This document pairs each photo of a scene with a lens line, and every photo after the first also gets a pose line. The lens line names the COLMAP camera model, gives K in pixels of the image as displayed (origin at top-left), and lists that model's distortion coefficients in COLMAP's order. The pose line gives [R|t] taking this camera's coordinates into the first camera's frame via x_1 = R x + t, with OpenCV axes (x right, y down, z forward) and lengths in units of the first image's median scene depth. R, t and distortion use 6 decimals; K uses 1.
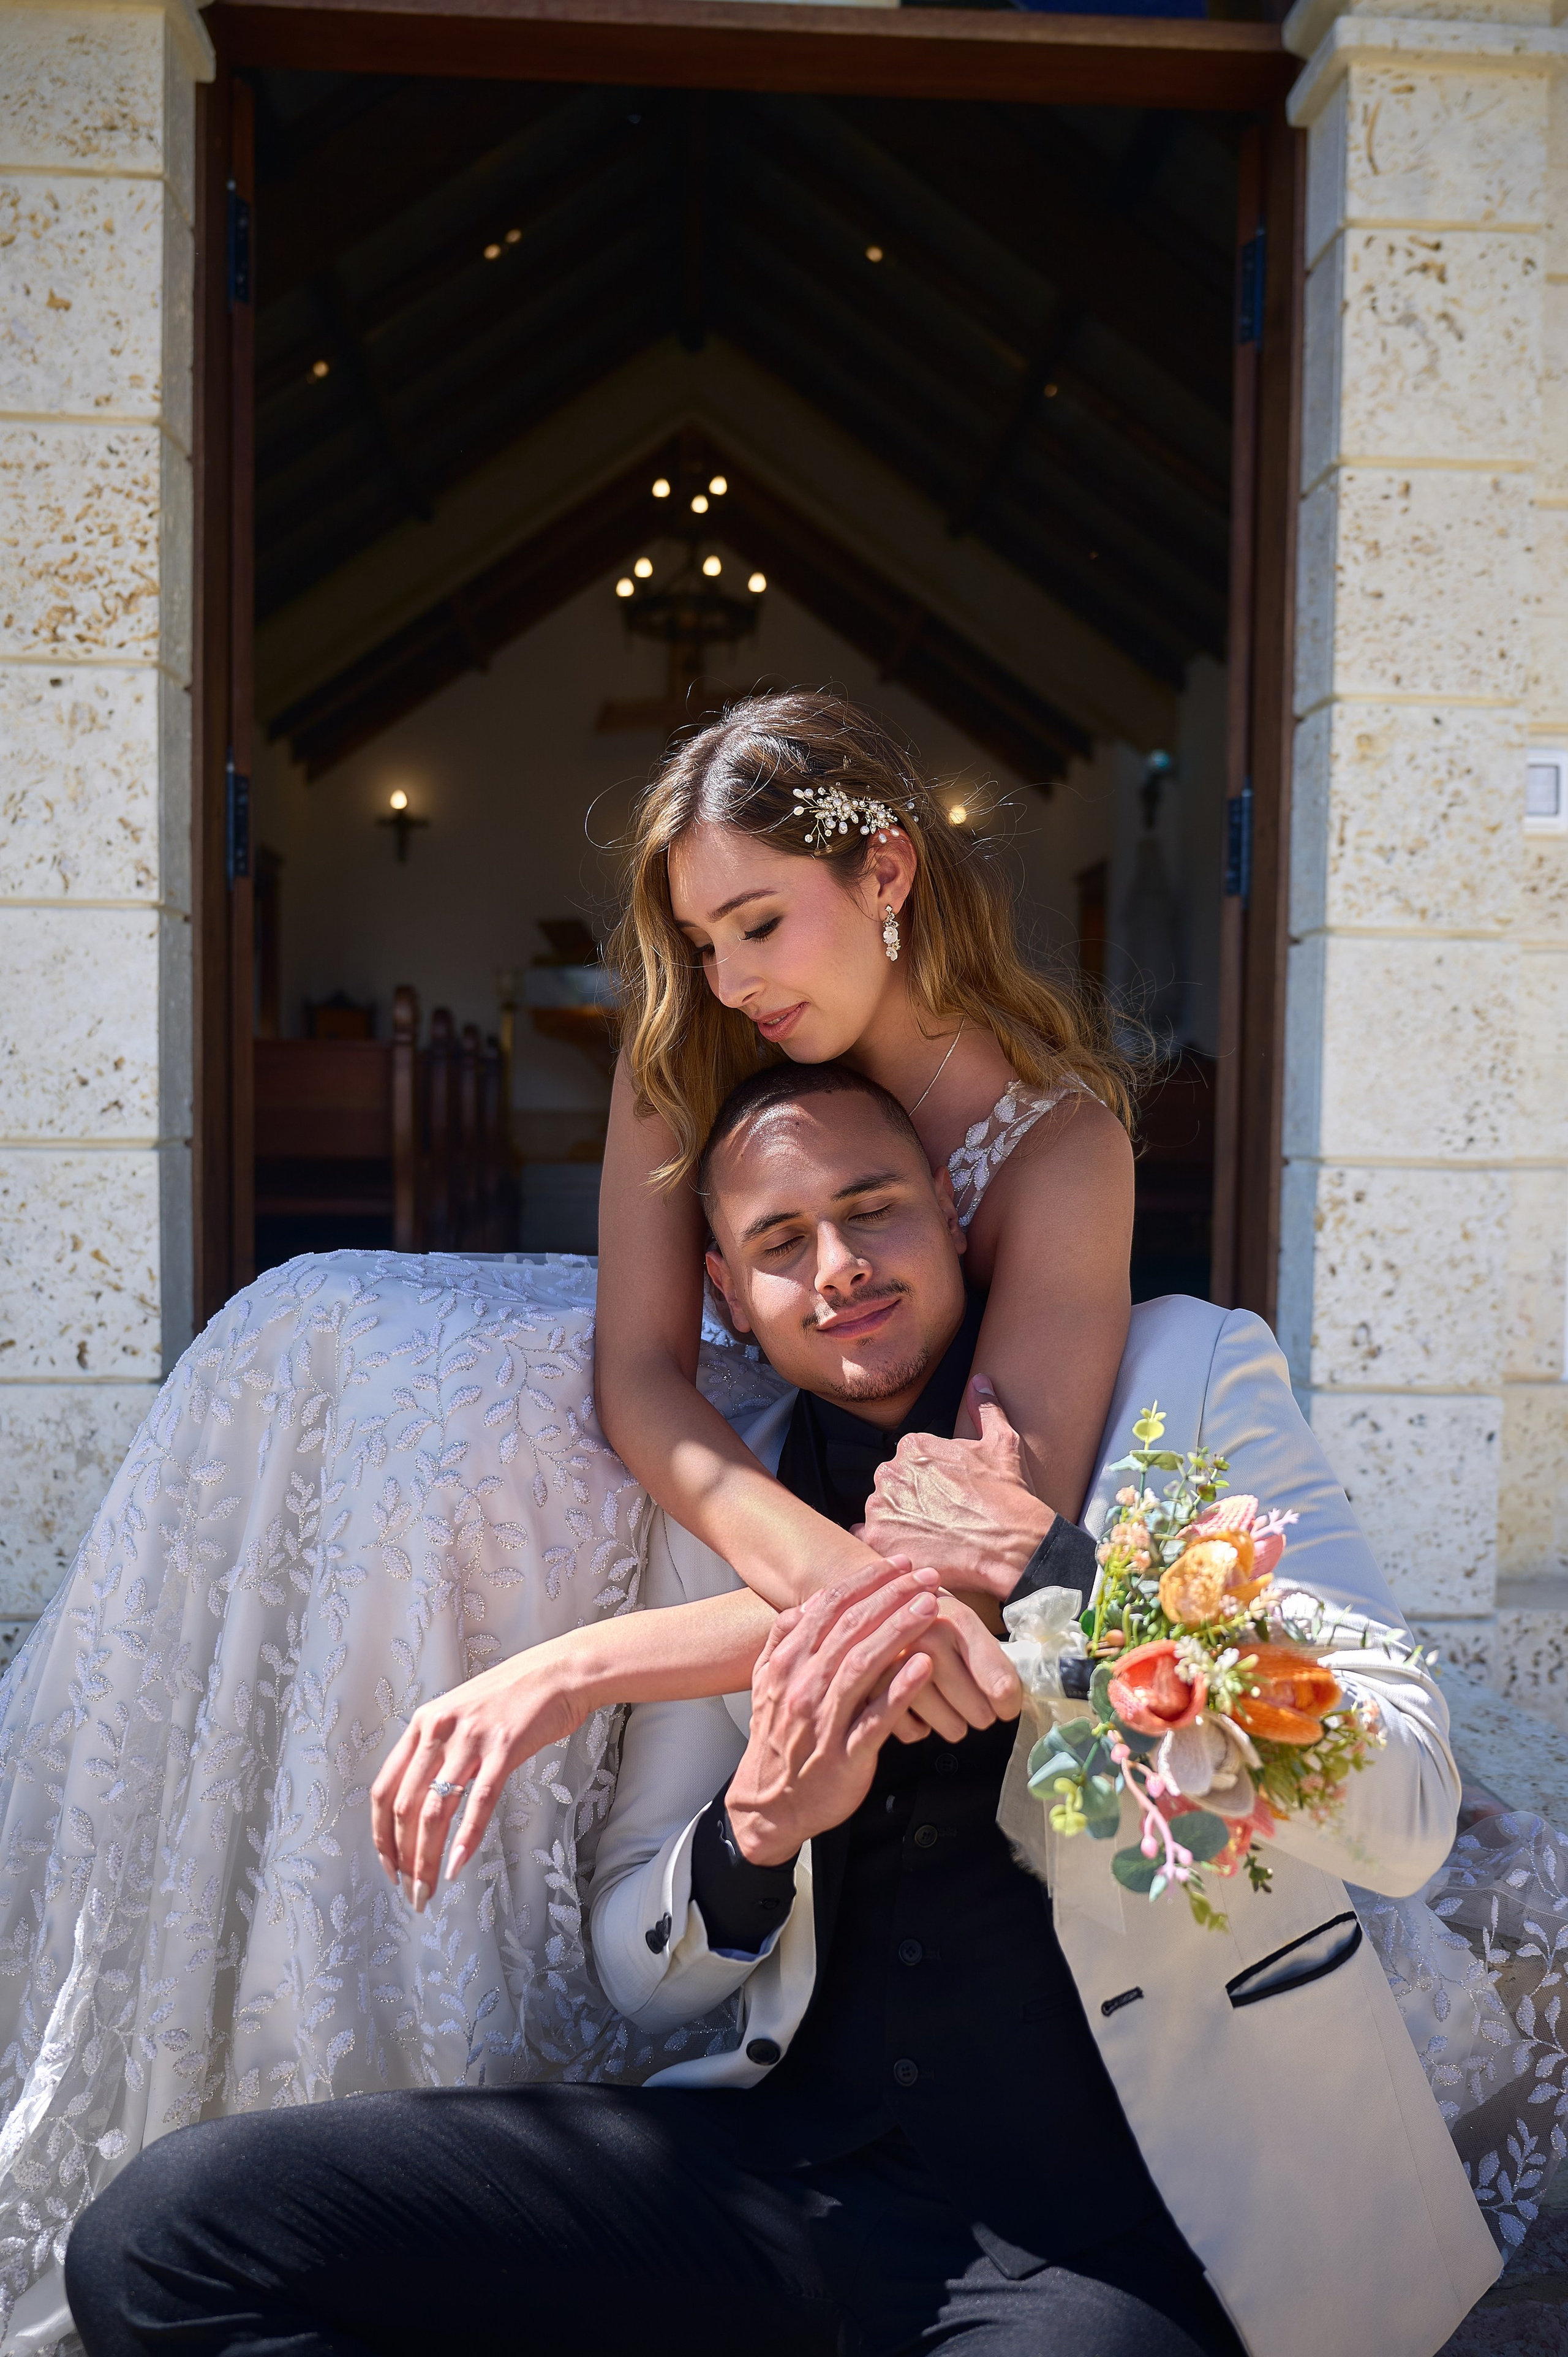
lens RADIAL K [[1776.5, 0, 775.5], [0, 1776.5, 1193.4], [0, 0, 1]] dist [-0.006989, 0.006293]
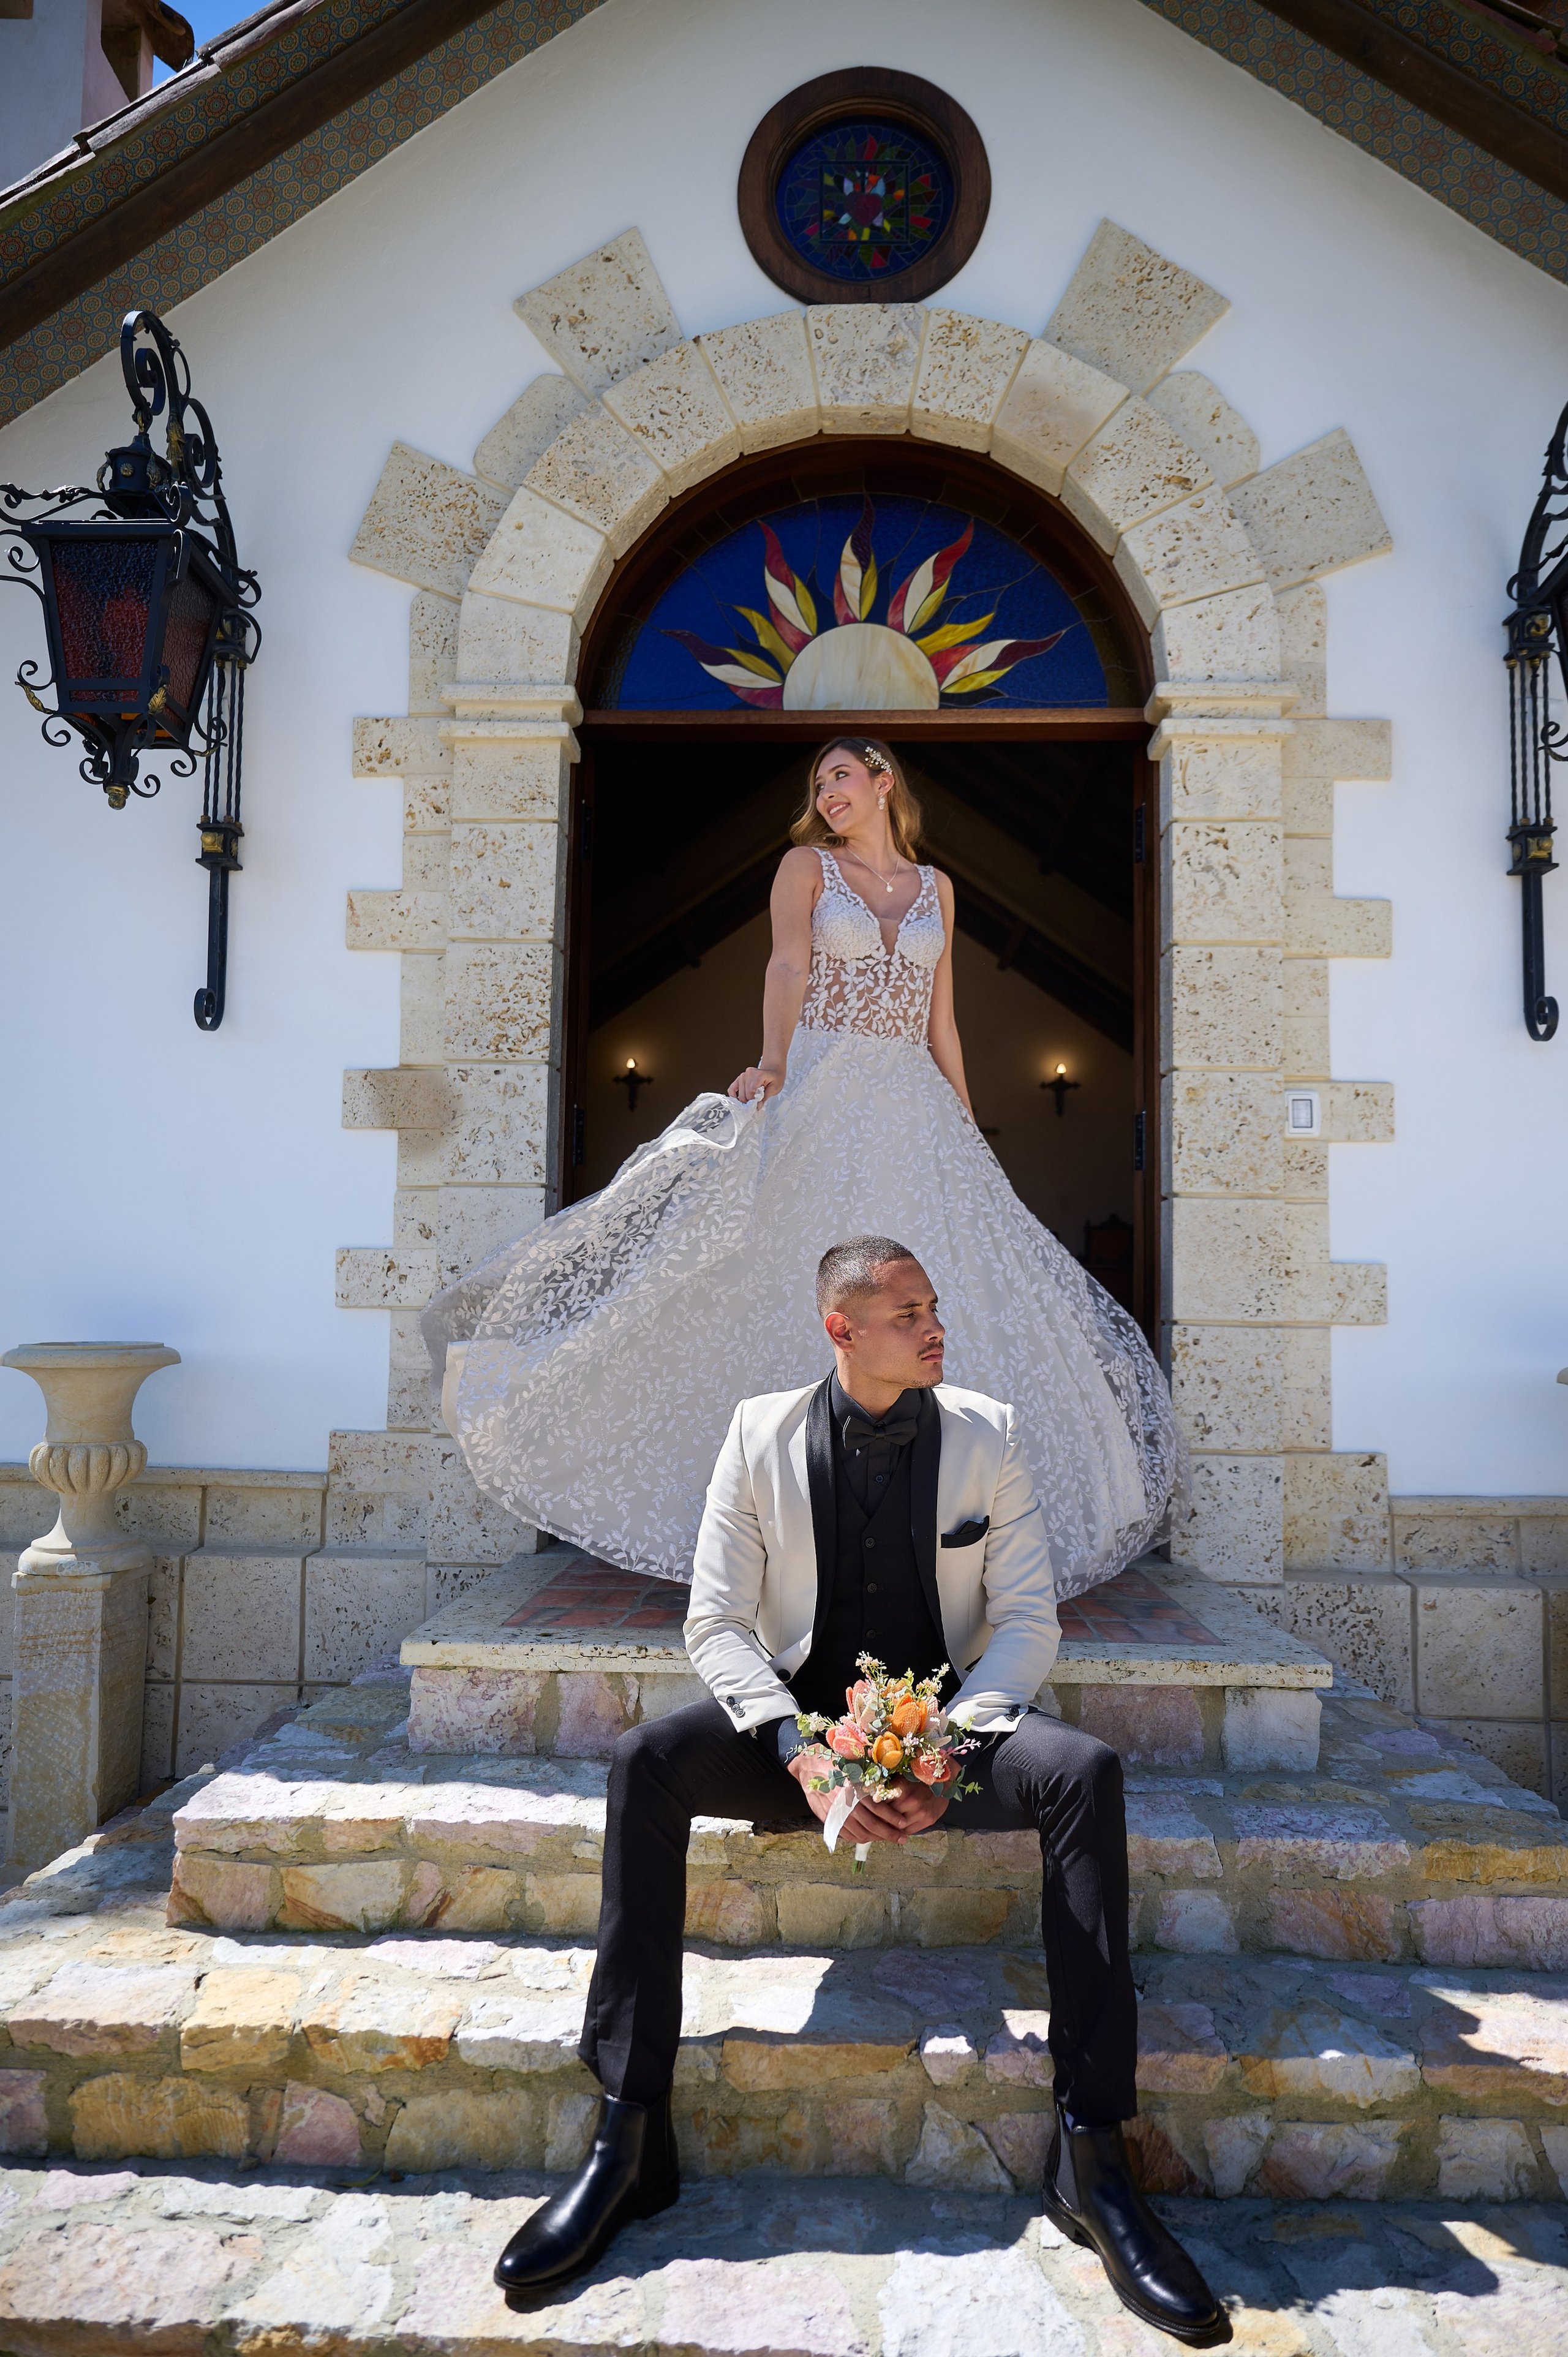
lens RADIAL K [[1568.8, 0, 786.6], [0, 1568.8, 1190.3], [0, 0, 1]] dist [-0.001977, 0.004050]
pose [[0.995242, -0.005034, -0.097308, 0.074651], [-0.006398, 0.993134, -0.116811, 0.038279], [0.097228, 0.116878, 0.988376, -0.631957]]
